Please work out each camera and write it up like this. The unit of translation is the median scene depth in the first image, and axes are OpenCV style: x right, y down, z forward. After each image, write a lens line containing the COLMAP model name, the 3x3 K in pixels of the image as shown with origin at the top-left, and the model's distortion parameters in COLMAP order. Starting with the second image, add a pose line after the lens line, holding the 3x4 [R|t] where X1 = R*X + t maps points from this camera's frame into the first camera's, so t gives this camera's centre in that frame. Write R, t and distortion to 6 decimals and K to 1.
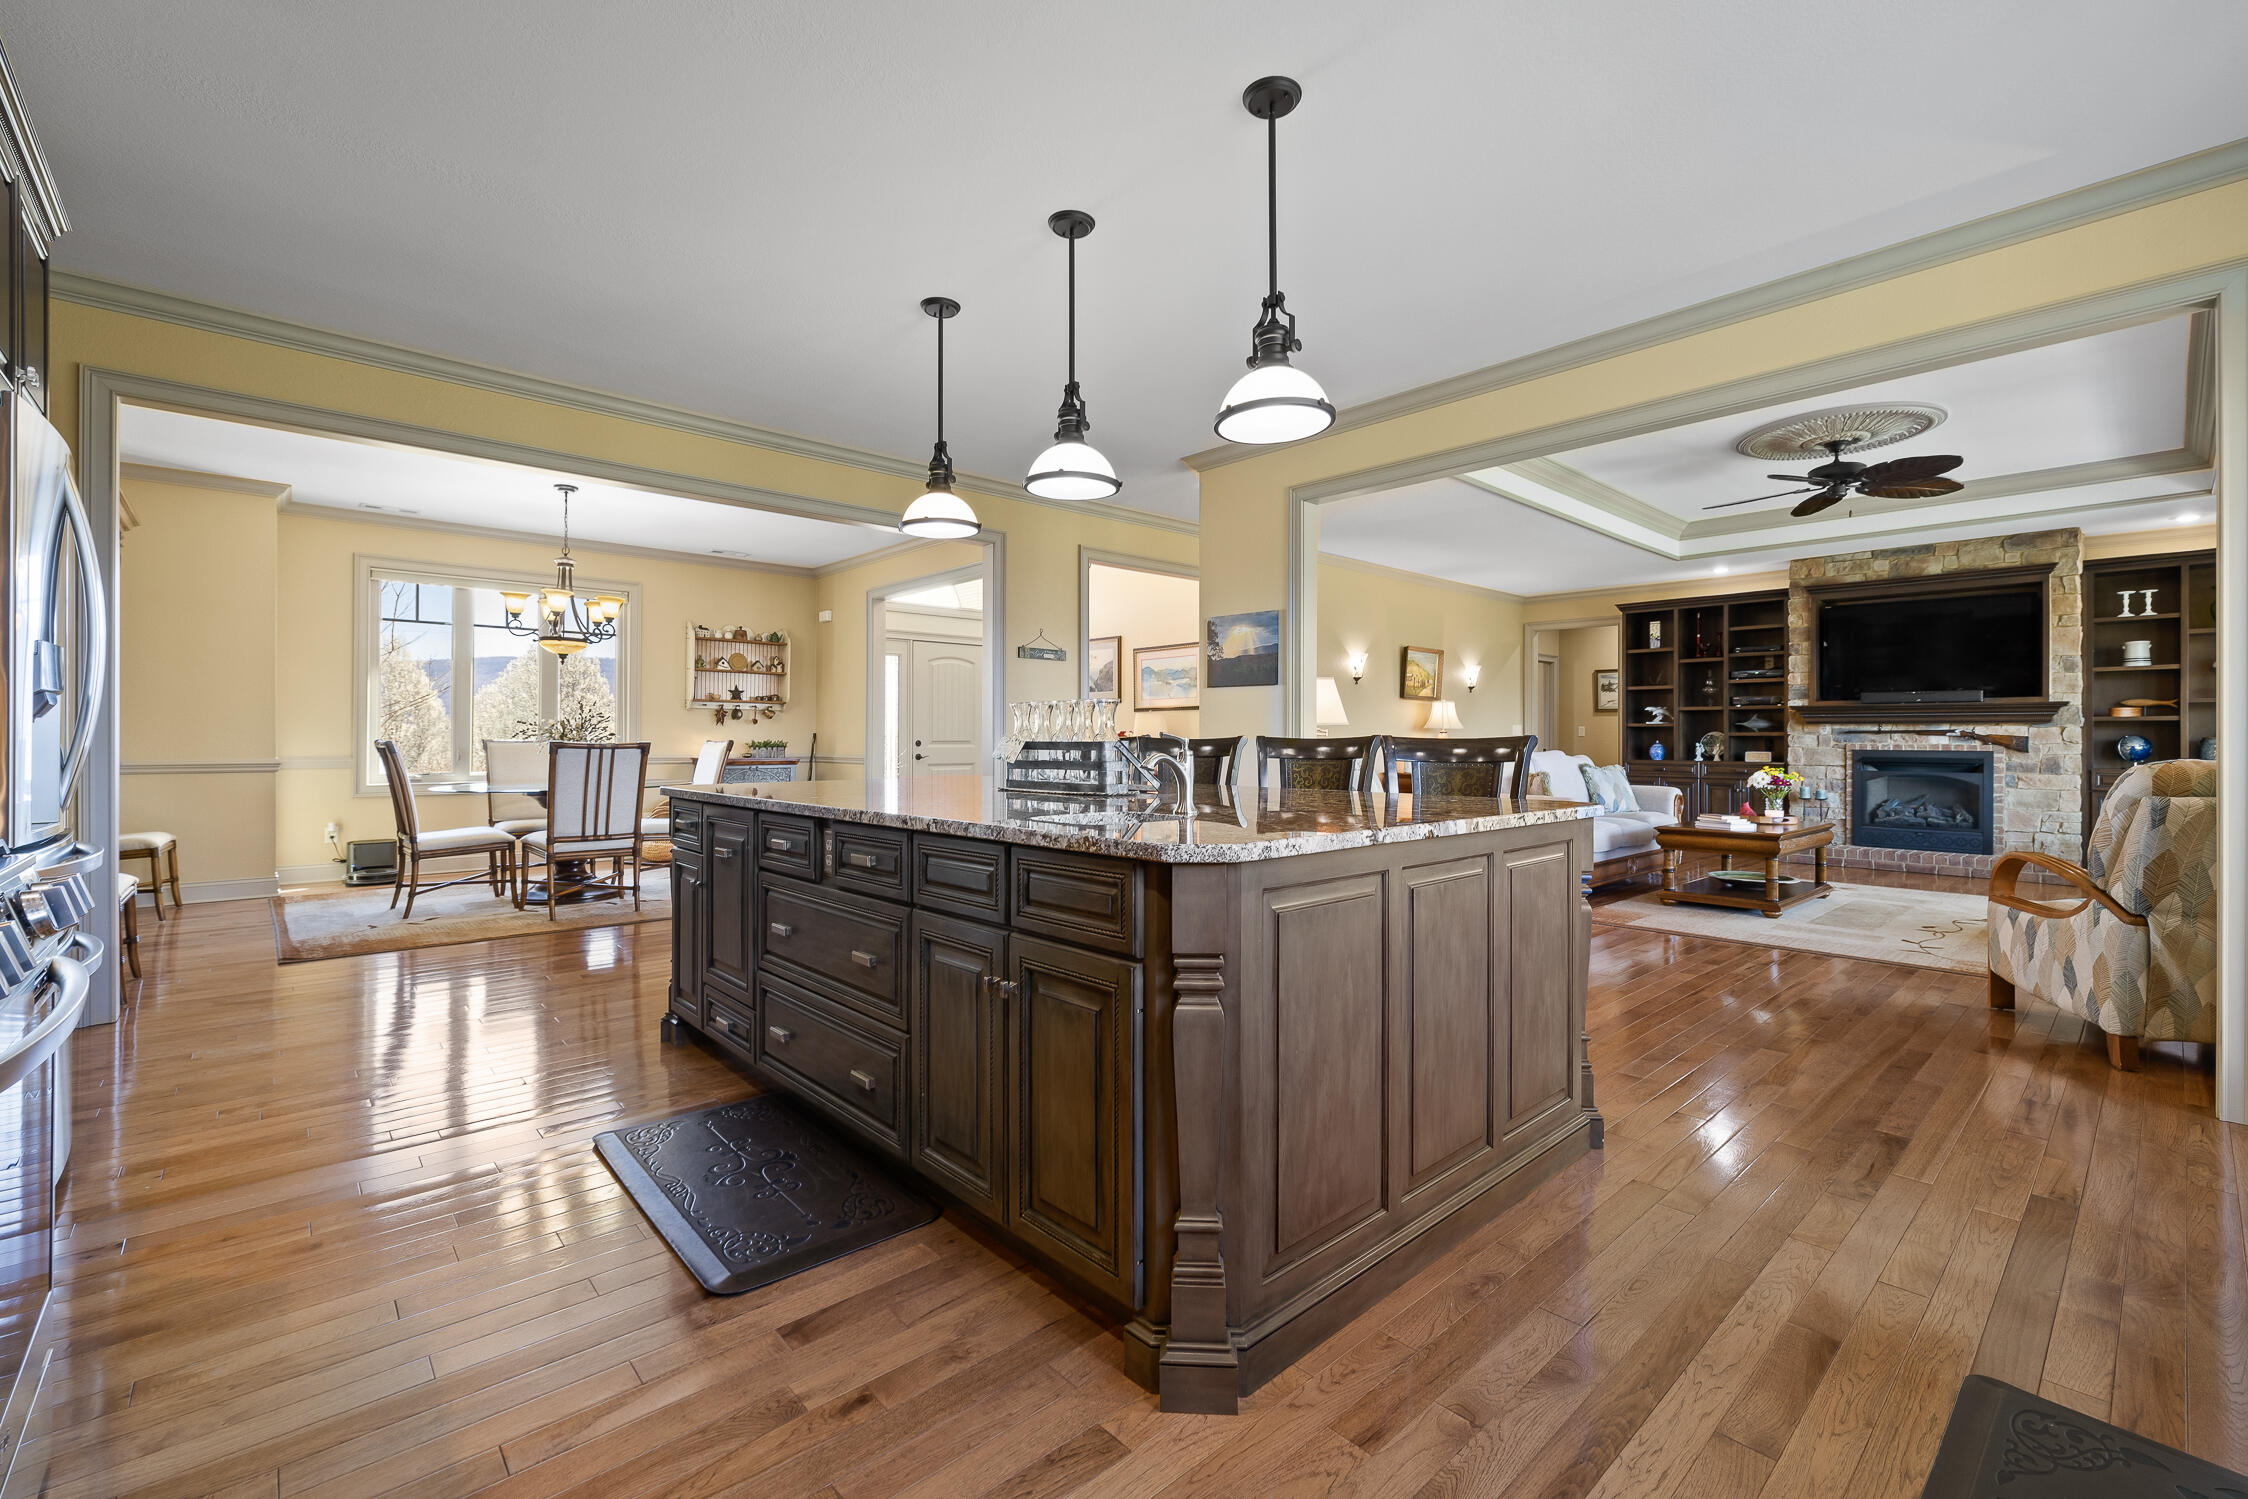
lens RADIAL K [[955.9, 0, 1120.9], [0, 955.9, 732.8], [0, 0, 1]] dist [0.000042, -0.000151]
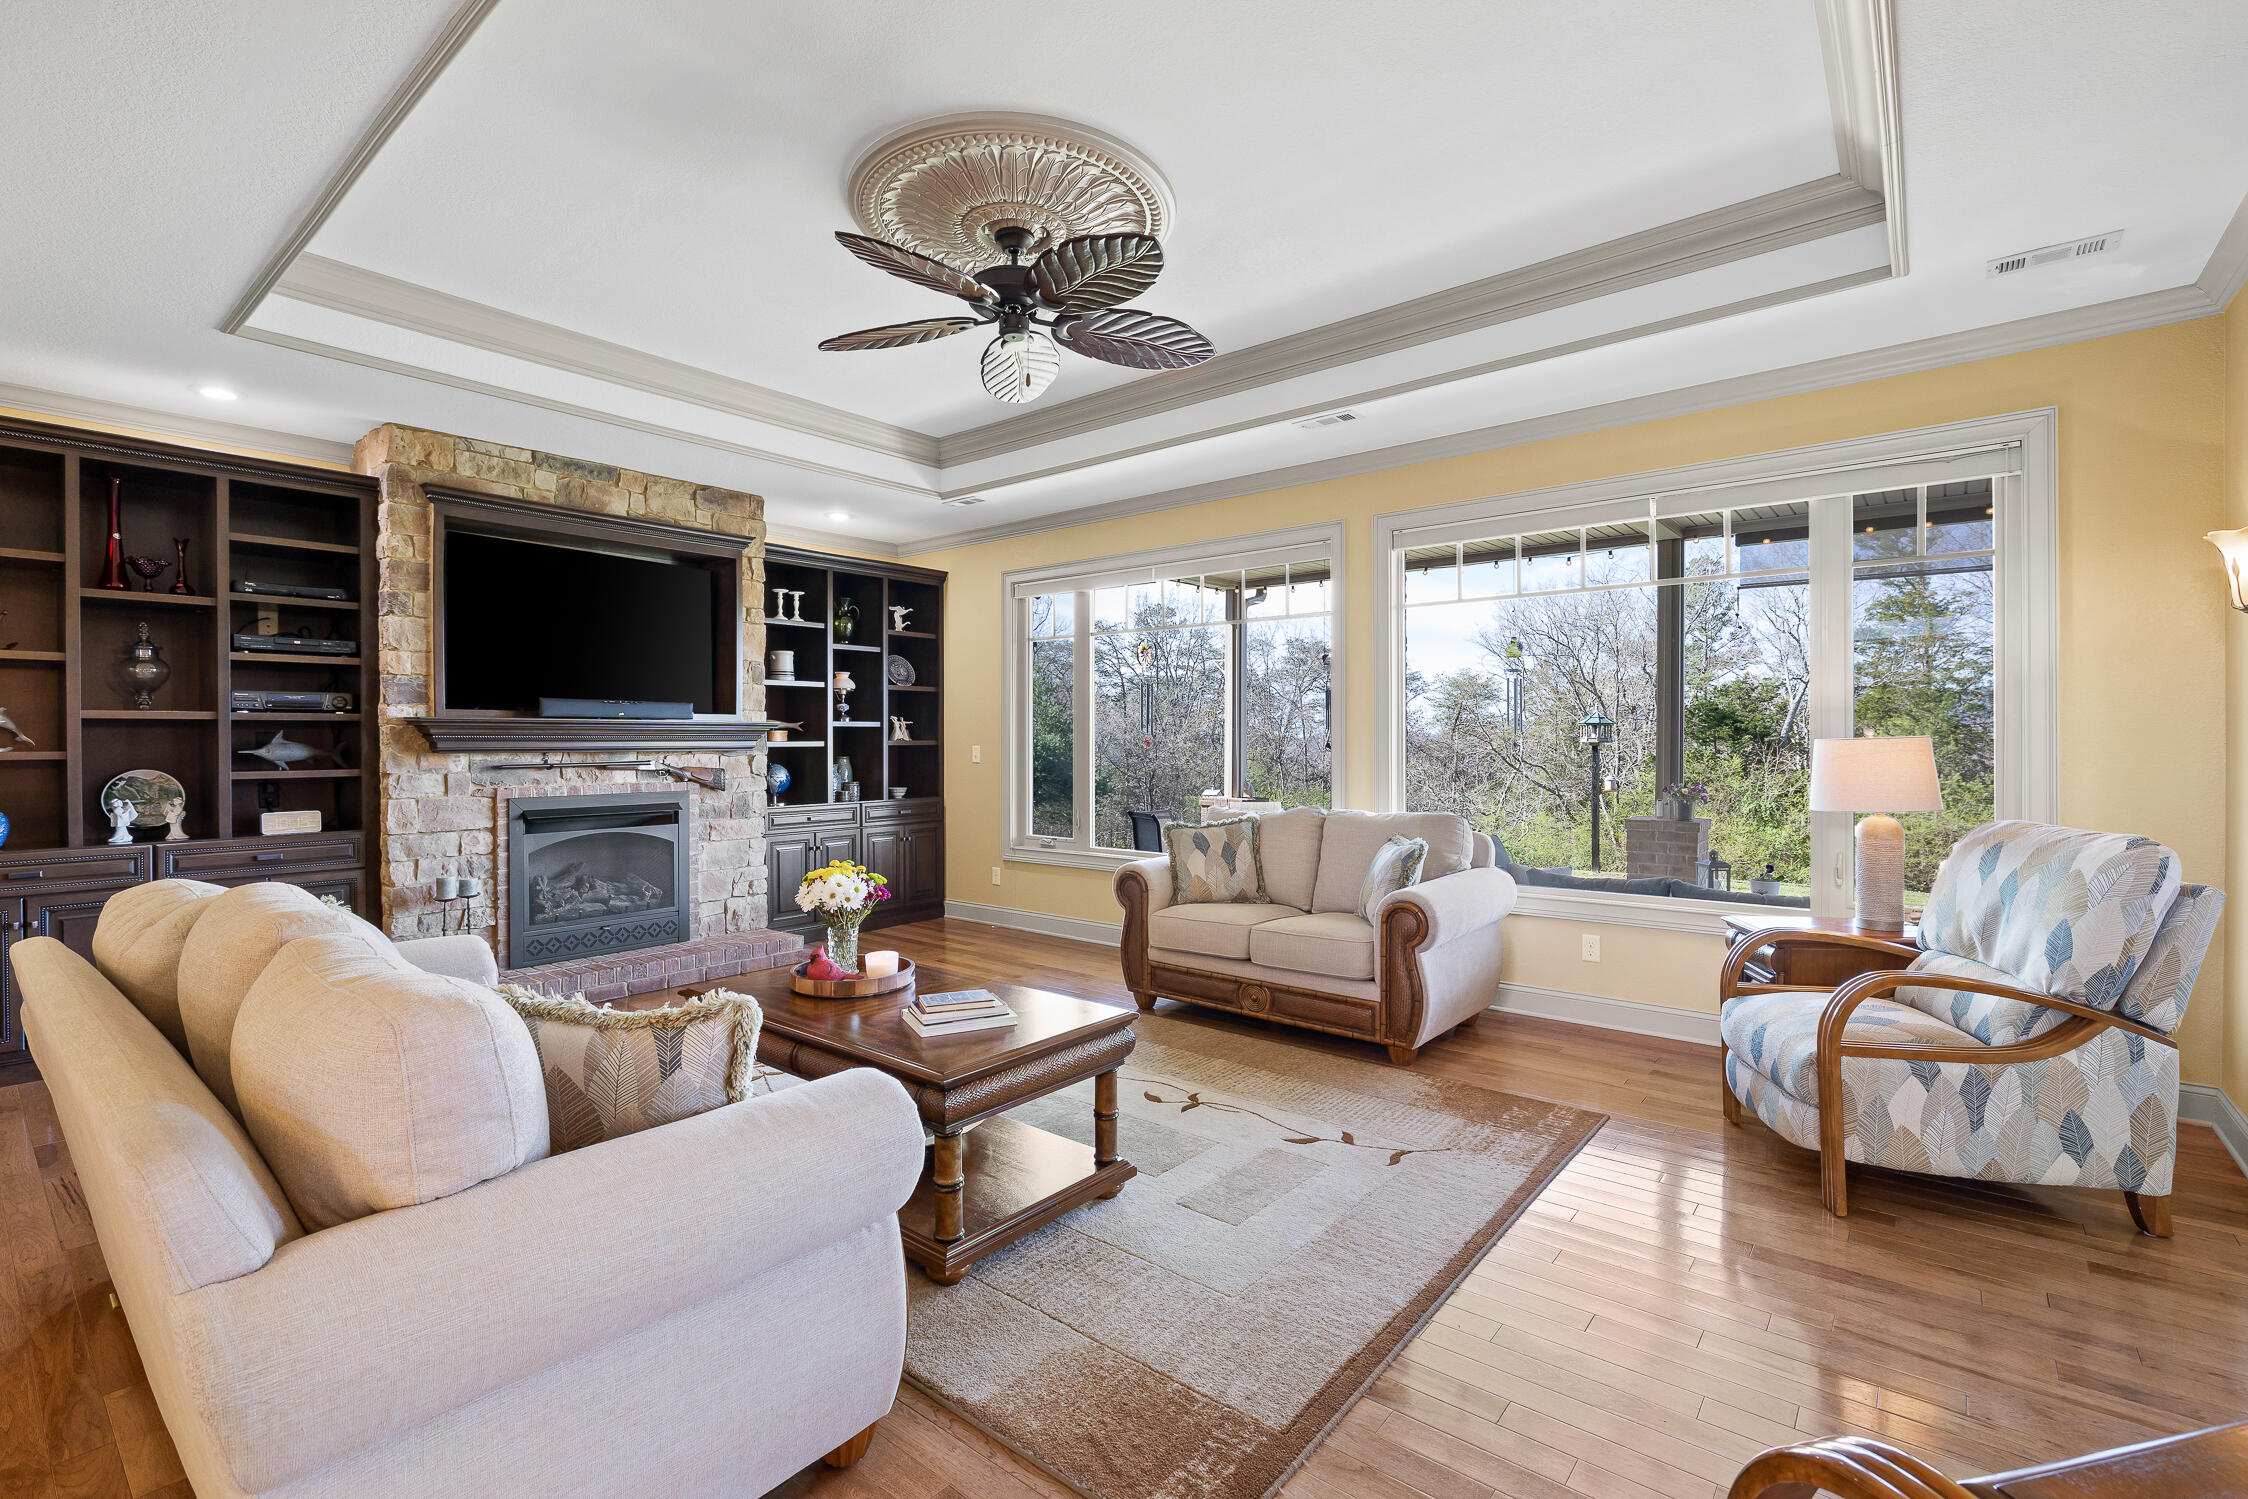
lens RADIAL K [[995.6, 0, 1124.3], [0, 995.6, 744.0], [0, 0, 1]] dist [-0.009552, 0.001381]
pose [[-0.147273, -0.009327, 0.989052, 0.151432], [-0.002823, 0.999955, 0.009010, -0.021890], [-0.989092, -0.001465, -0.147293, 0.781724]]
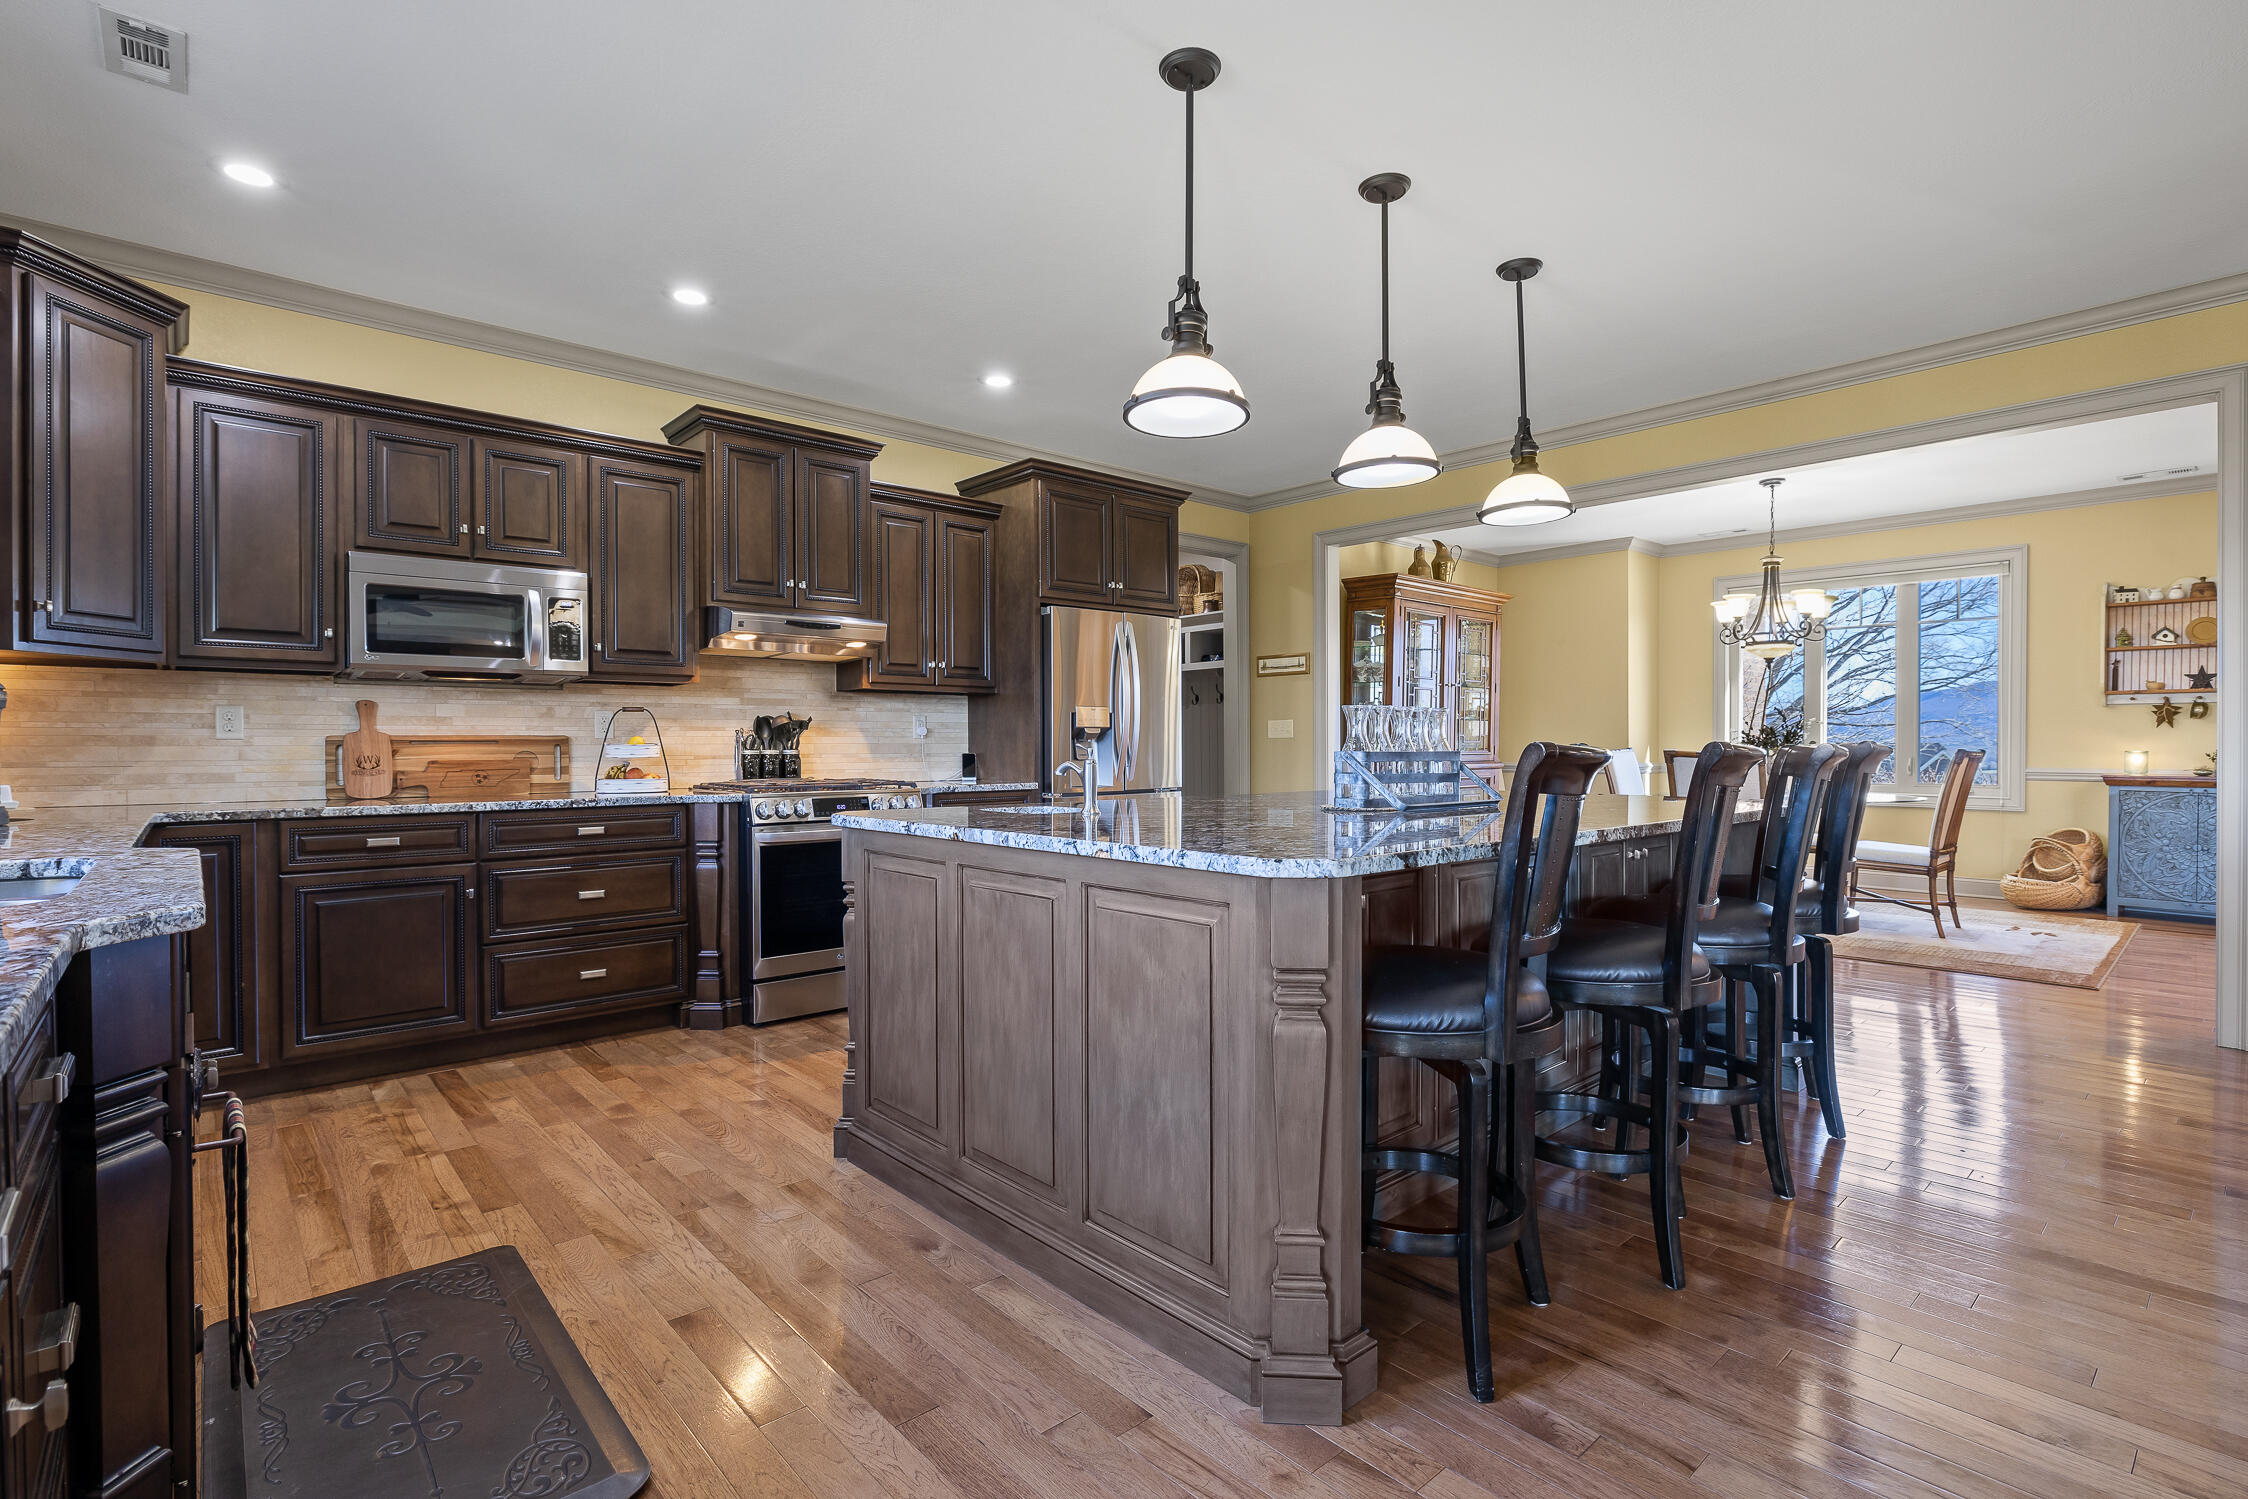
lens RADIAL K [[1051.7, 0, 1119.5], [0, 1051.7, 745.8], [0, 0, 1]] dist [0.000666, 0.000236]
pose [[0.006465, -0.000460, -0.999979, 0.363008], [0.006417, 0.999979, -0.000419, 0.000673], [0.999959, -0.006414, 0.006468, 0.278374]]
